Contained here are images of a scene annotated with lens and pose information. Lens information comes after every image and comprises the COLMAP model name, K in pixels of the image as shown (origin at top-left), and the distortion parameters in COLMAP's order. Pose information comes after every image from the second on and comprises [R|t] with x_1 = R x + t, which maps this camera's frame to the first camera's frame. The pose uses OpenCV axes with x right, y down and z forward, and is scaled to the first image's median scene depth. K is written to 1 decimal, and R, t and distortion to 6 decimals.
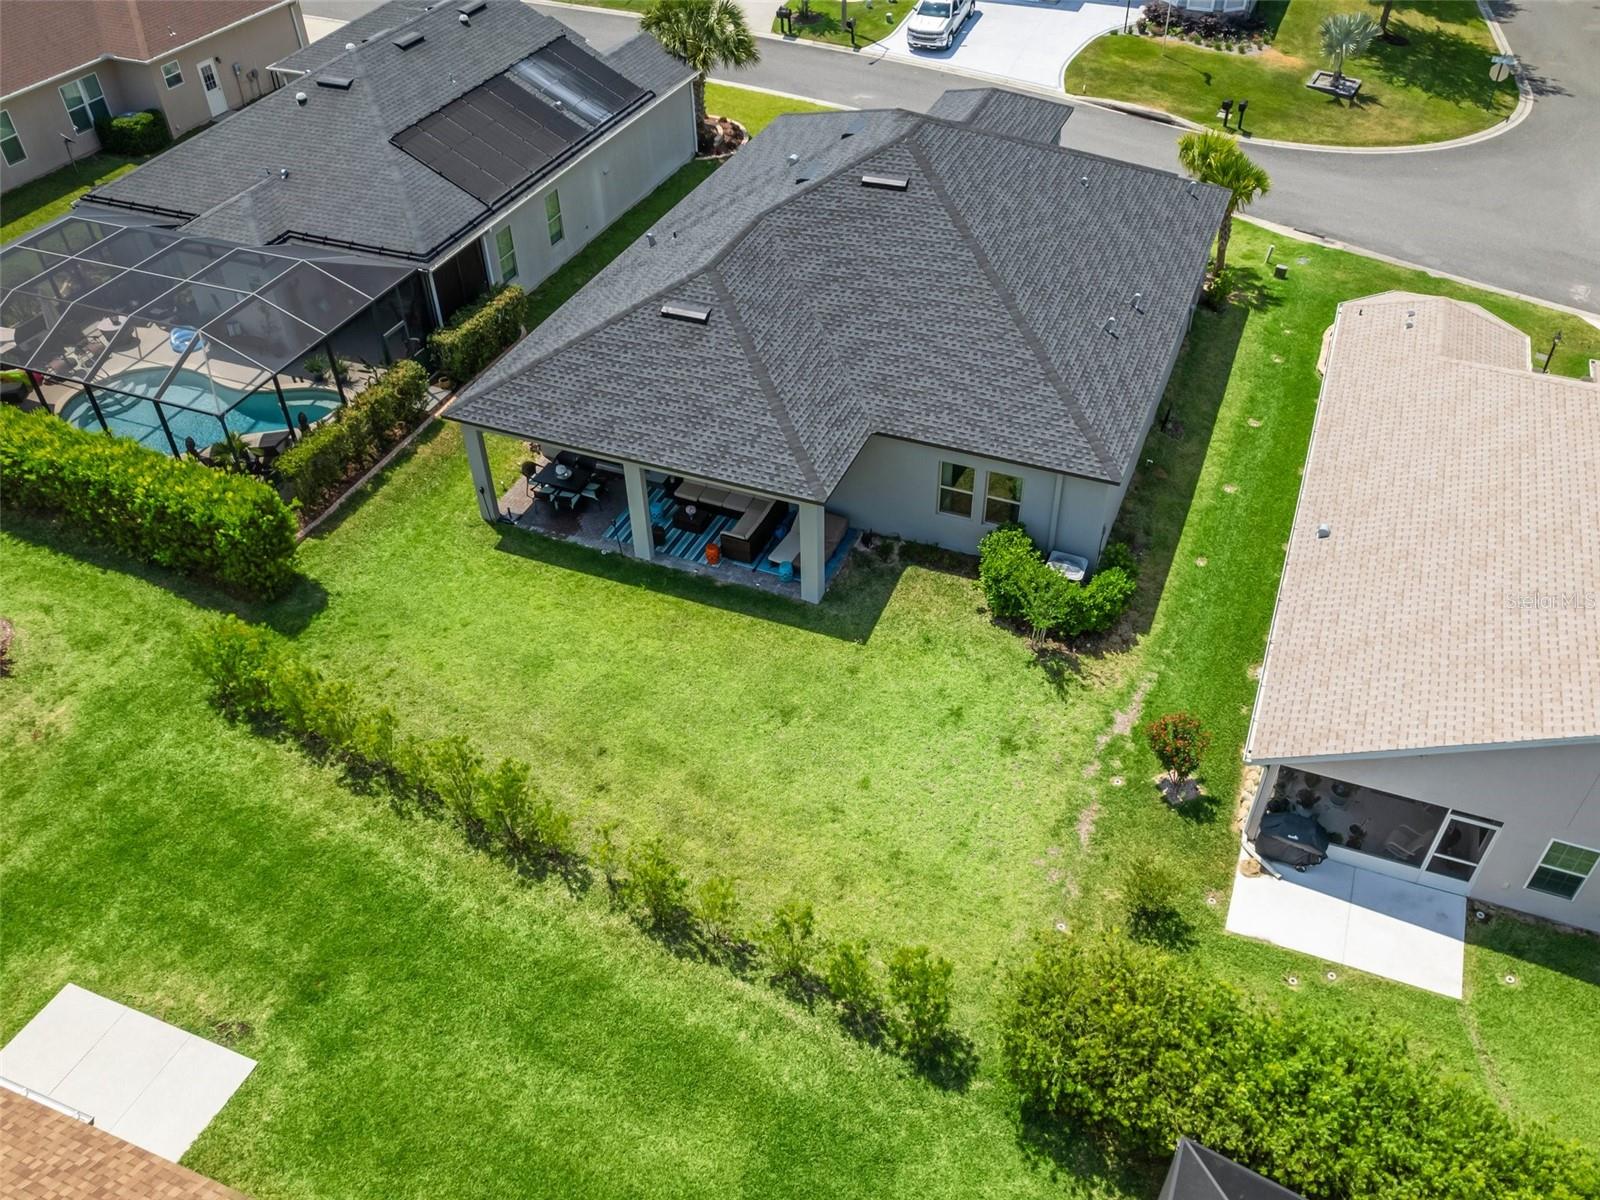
lens RADIAL K [[1292.3, 0, 821.9], [0, 1292.3, 652.0], [0, 0, 1]] dist [-0.046513, 0.004846]
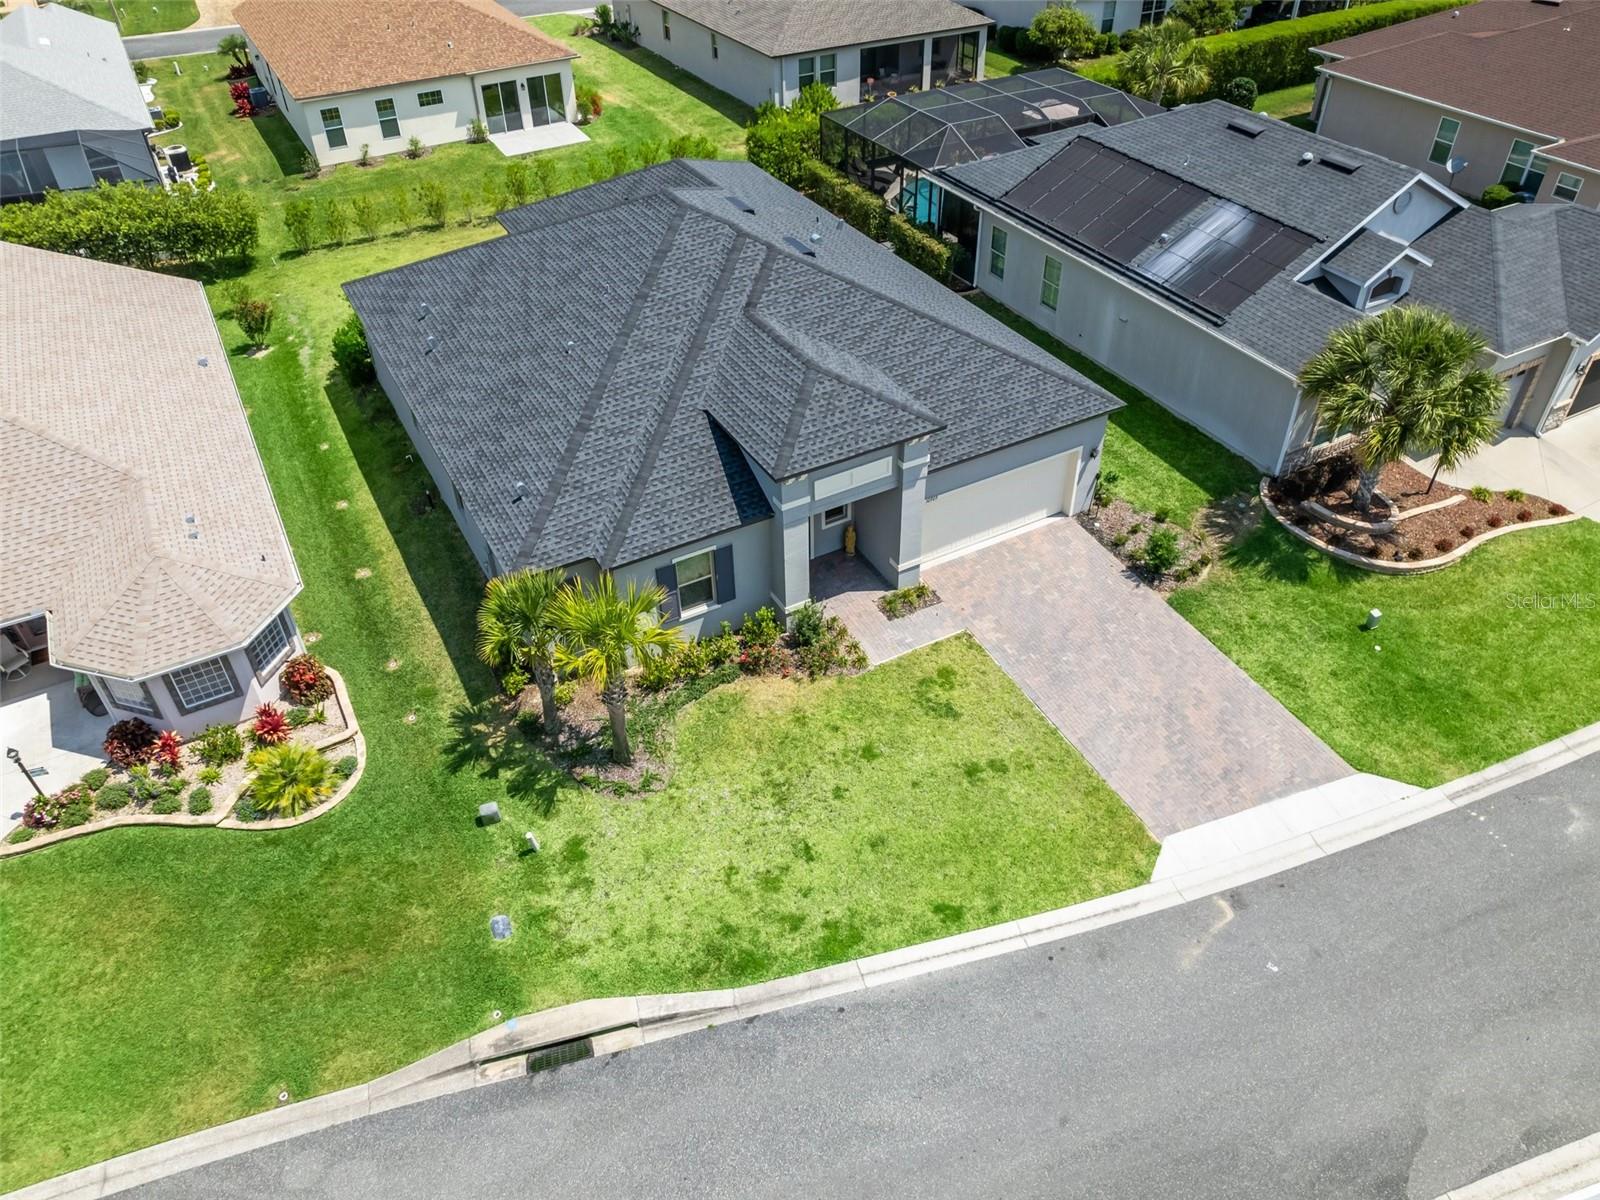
lens RADIAL K [[1135.1, 0, 800.0], [0, 1135.1, 600.0], [0, 0, 1]] dist [-0.039655, 0.004320]
pose [[-0.629773, 0.513316, -0.583003, 0.749246], [-0.510847, 0.291707, 0.808667, -1.186291], [0.585167, 0.807102, 0.078517, 1.371491]]
